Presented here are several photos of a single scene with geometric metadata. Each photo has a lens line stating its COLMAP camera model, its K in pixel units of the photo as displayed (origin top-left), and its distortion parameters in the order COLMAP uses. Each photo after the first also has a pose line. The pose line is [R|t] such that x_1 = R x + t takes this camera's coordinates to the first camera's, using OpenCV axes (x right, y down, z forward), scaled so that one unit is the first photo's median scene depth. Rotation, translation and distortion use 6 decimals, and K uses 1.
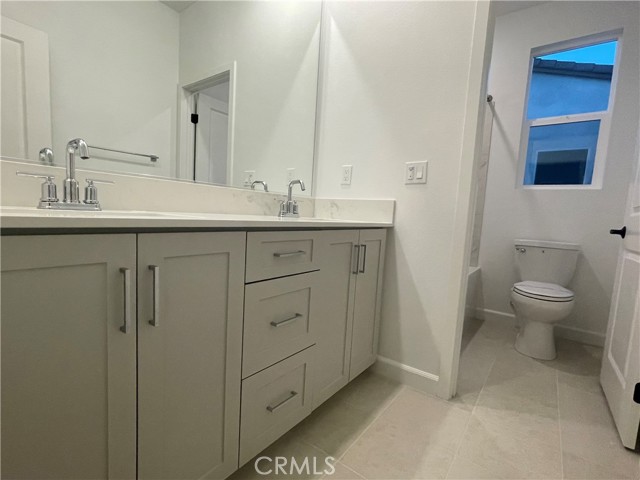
lens RADIAL K [[305.5, 0, 316.8], [0, 305.5, 245.2], [0, 0, 1]] dist [-0.011364, 0.005307]
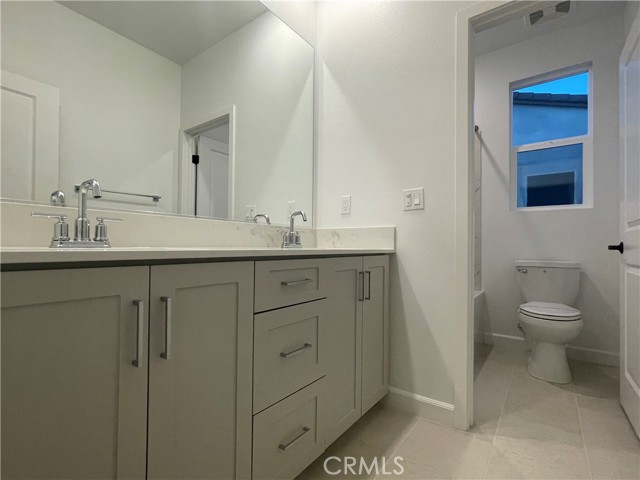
lens RADIAL K [[305.5, 0, 317.1], [0, 305.5, 244.9], [0, 0, 1]] dist [-0.011364, 0.005307]
pose [[0.998910, -0.046026, 0.007801, -0.014095], [0.046600, 0.993049, -0.108081, 0.010577], [-0.002772, 0.108327, 0.994111, -0.007519]]
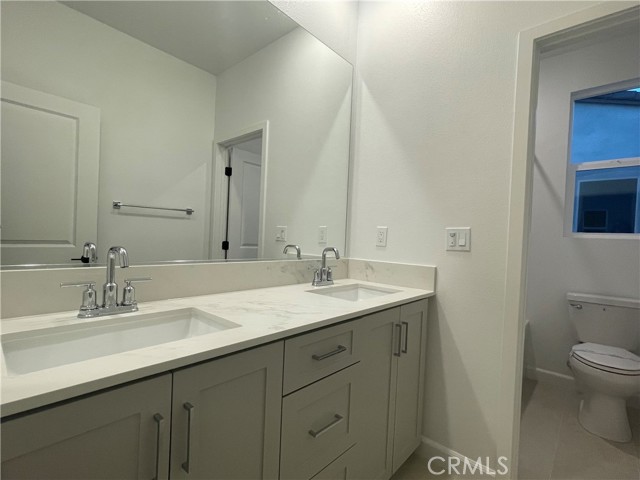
lens RADIAL K [[305.5, 0, 317.0], [0, 305.5, 246.3], [0, 0, 1]] dist [-0.011364, 0.005307]
pose [[0.996175, -0.012961, -0.086413, -0.023926], [0.005540, 0.996316, -0.085576, -0.125002], [0.087203, 0.084770, 0.992577, 0.029665]]
